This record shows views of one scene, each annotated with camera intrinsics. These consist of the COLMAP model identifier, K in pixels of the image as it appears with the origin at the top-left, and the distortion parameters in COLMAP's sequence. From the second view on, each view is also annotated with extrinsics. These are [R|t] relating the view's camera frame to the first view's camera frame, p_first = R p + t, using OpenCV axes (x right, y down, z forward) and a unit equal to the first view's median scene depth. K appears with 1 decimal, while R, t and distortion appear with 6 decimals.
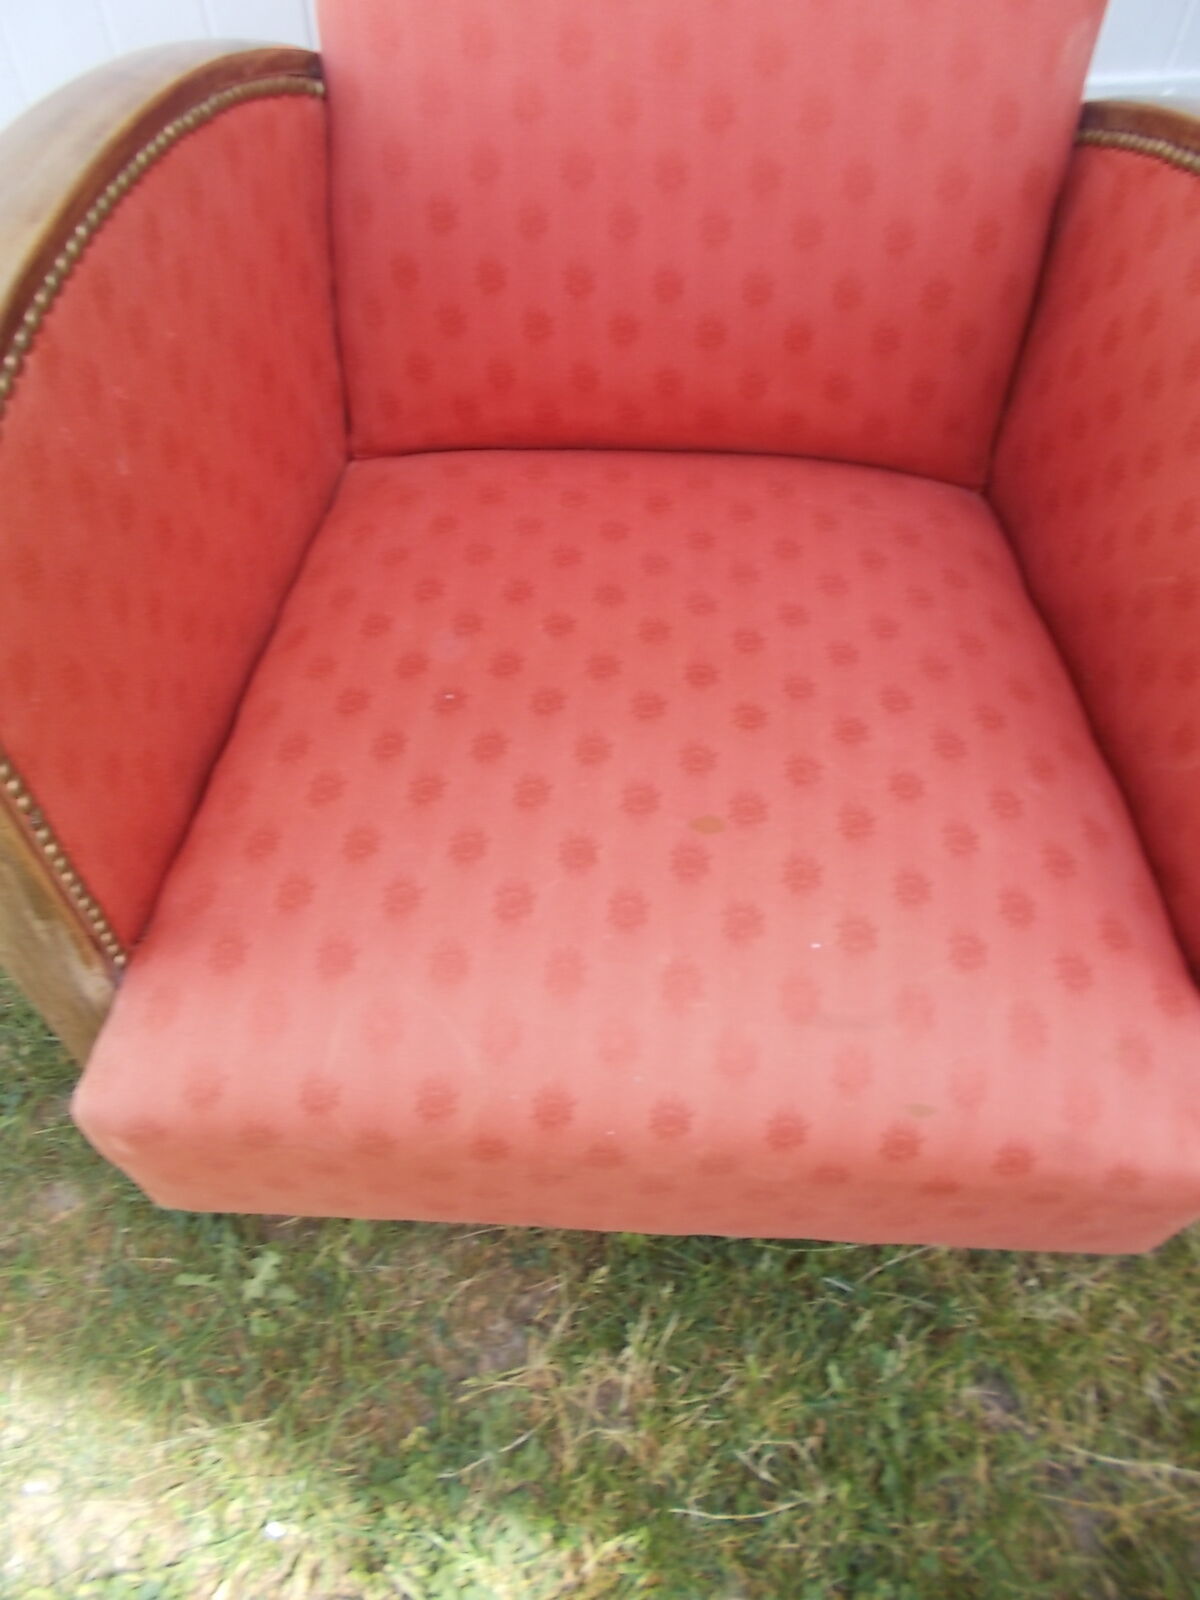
lens RADIAL K [[1206.6, 0, 609.8], [0, 1206.6, 797.9], [0, 0, 1]] dist [0.031795, -0.046617]
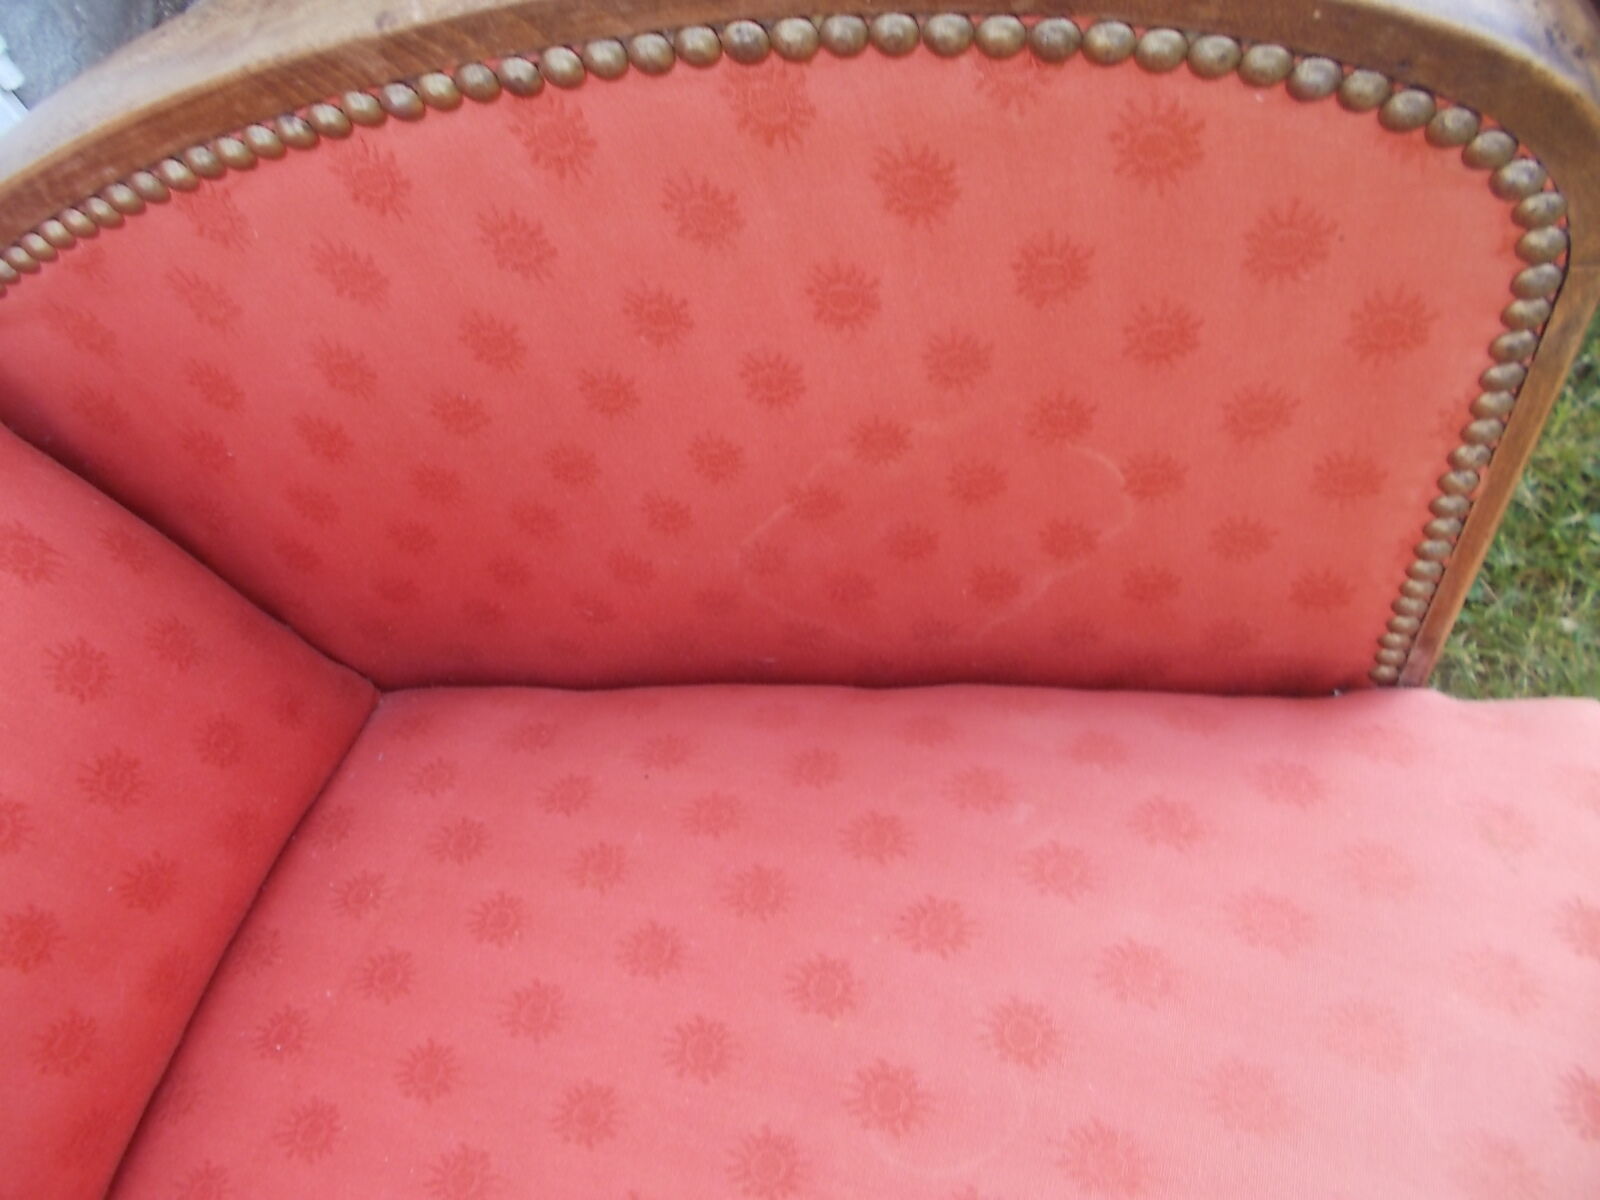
lens RADIAL K [[1206.6, 0, 792.9], [0, 1206.6, 595.3], [0, 0, 1]] dist [0.031795, -0.046617]
pose [[0.211315, -0.858171, 0.467856, 0.110173], [0.902508, 0.355092, 0.243700, -0.267049], [-0.375268, 0.370746, 0.849542, 0.400406]]
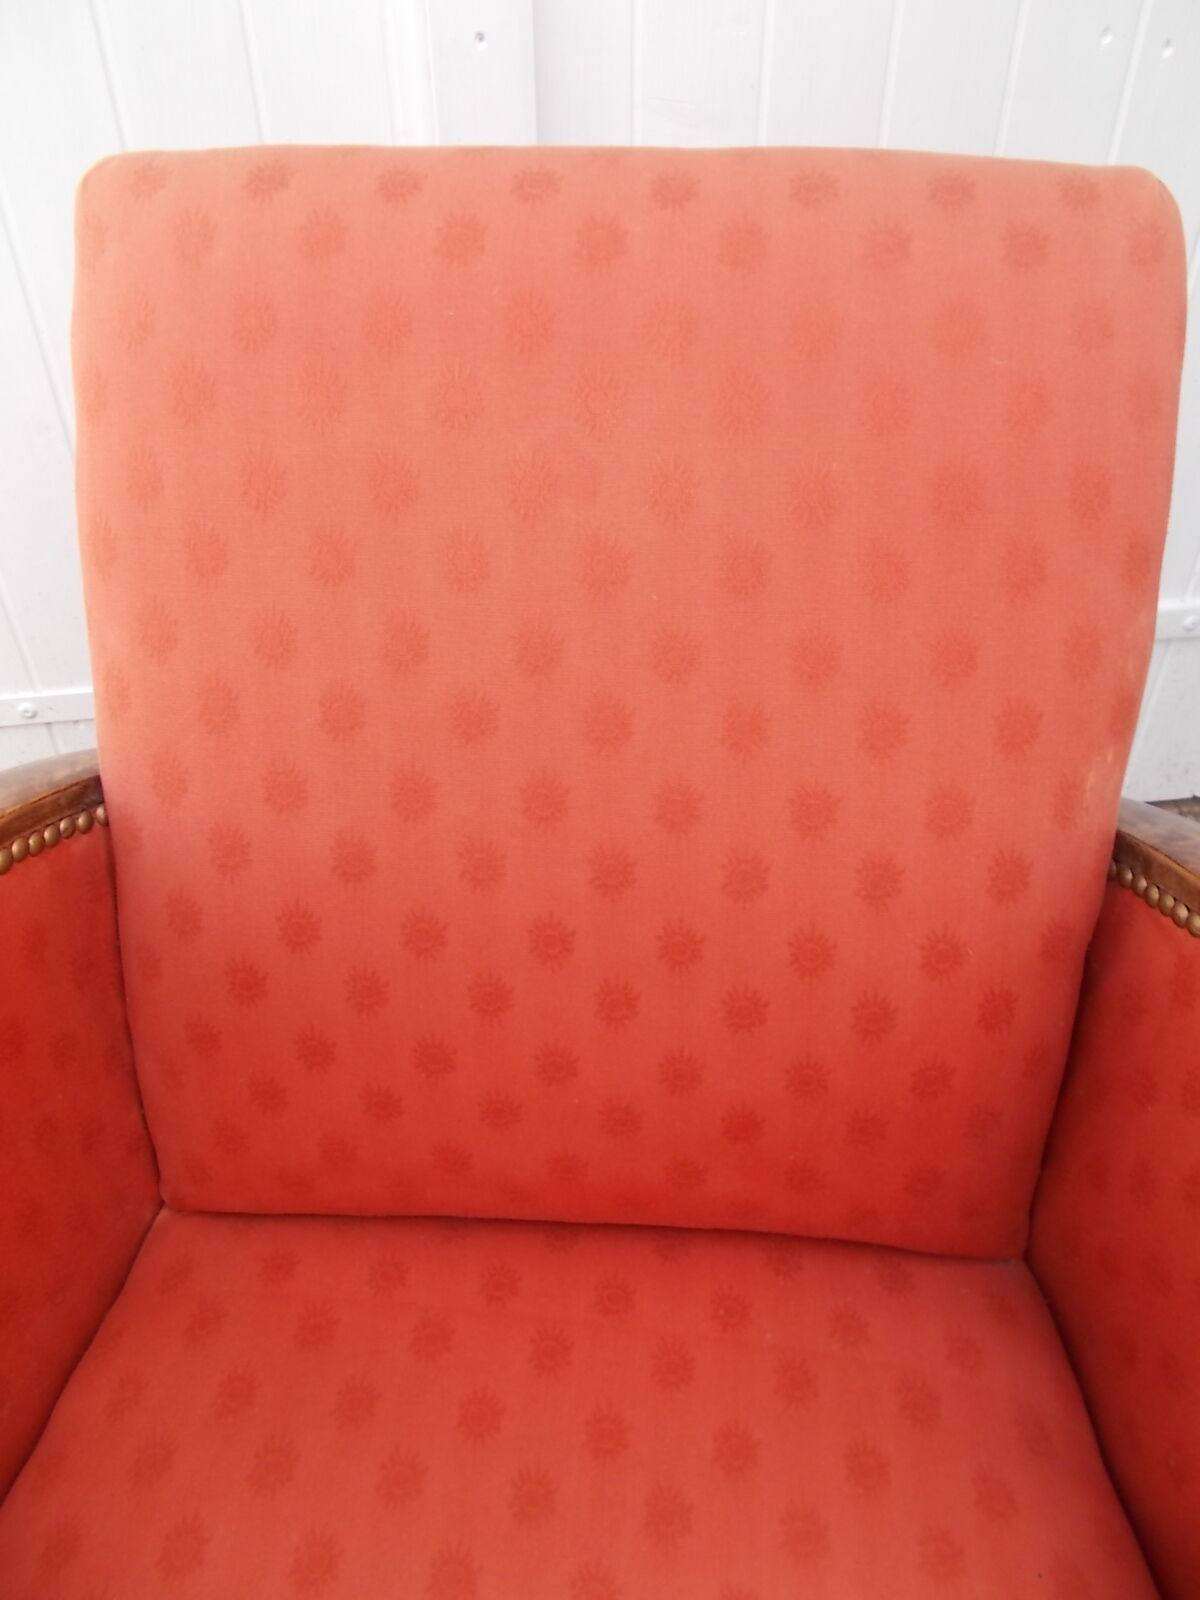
lens RADIAL K [[1206.6, 0, 609.8], [0, 1206.6, 797.9], [0, 0, 1]] dist [0.031795, -0.046617]
pose [[0.999476, -0.009218, -0.031021, 0.101282], [0.000627, 0.963909, -0.266232, -0.375784], [0.032356, 0.266073, 0.963410, 0.258805]]
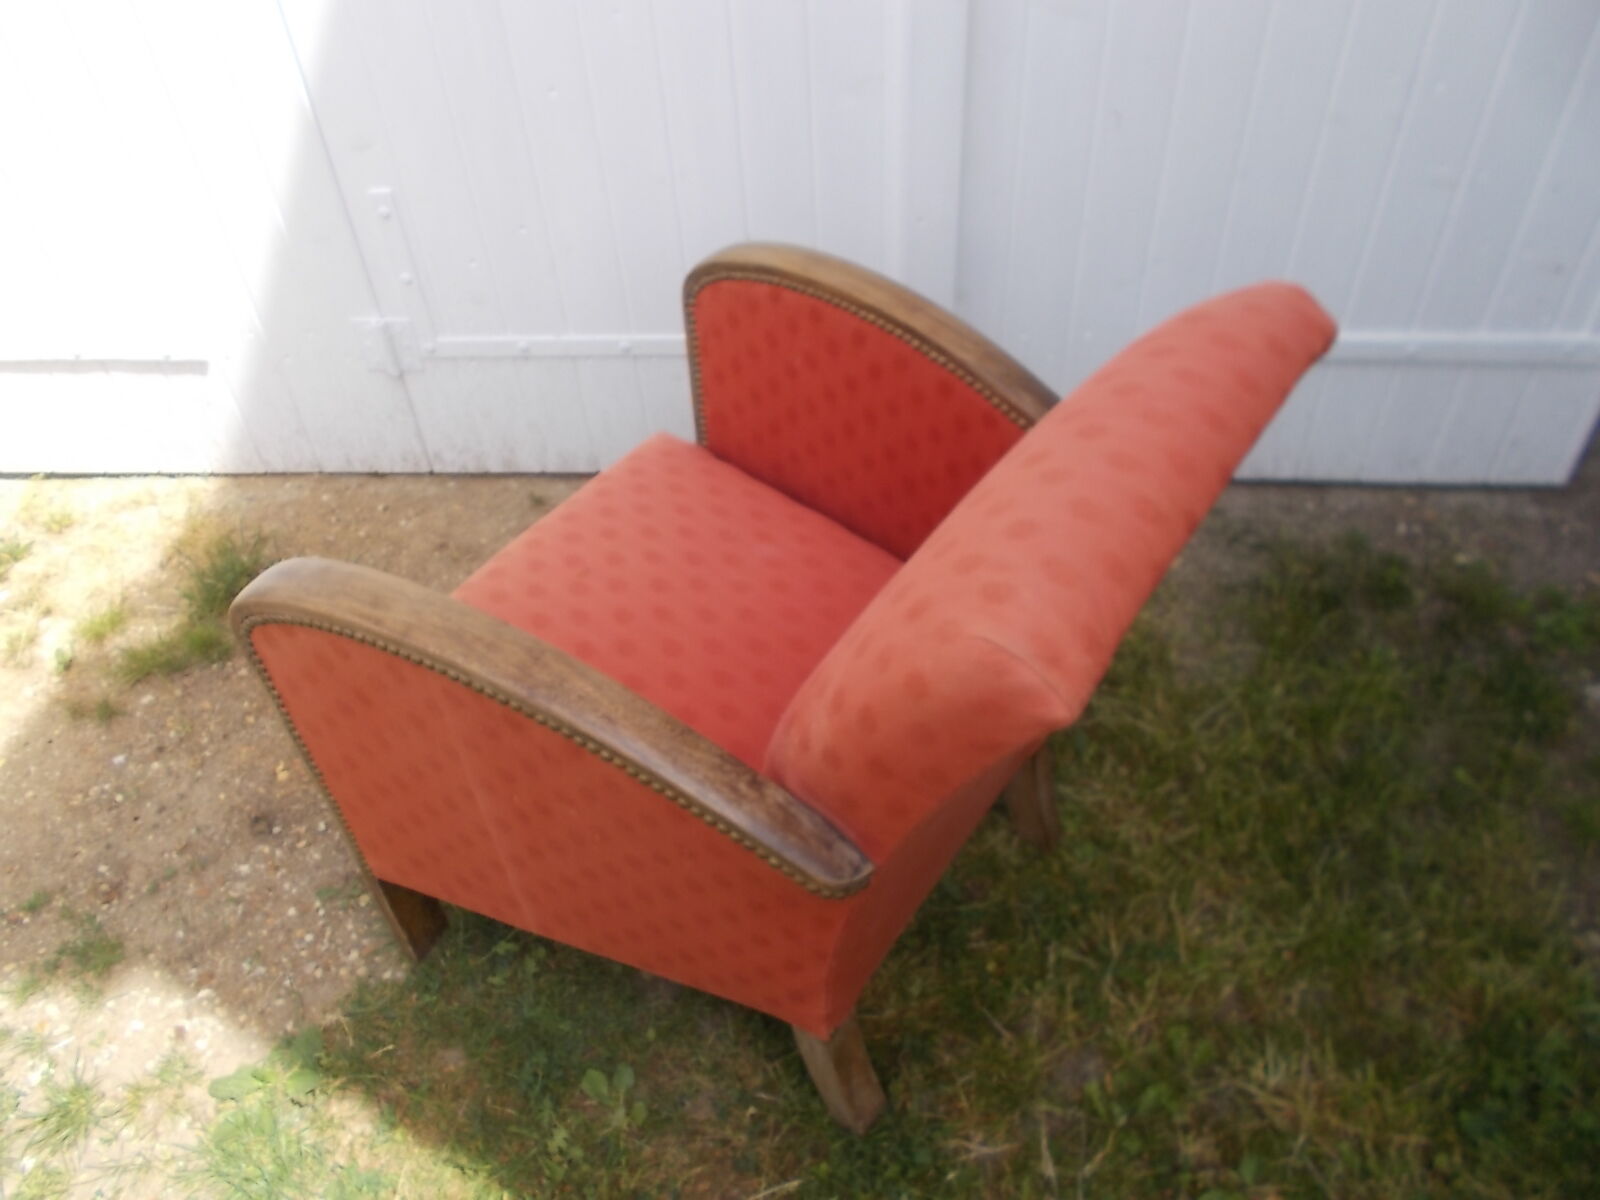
lens RADIAL K [[1227.2, 0, 800.0], [0, 1227.2, 600.0], [0, 0, 1]] dist [0.007203, 0.005549]
pose [[0.970785, 0.113681, -0.211315, 0.255552], [-0.147405, 0.977427, -0.151356, -0.063180], [0.189339, 0.178083, 0.965628, -0.560628]]
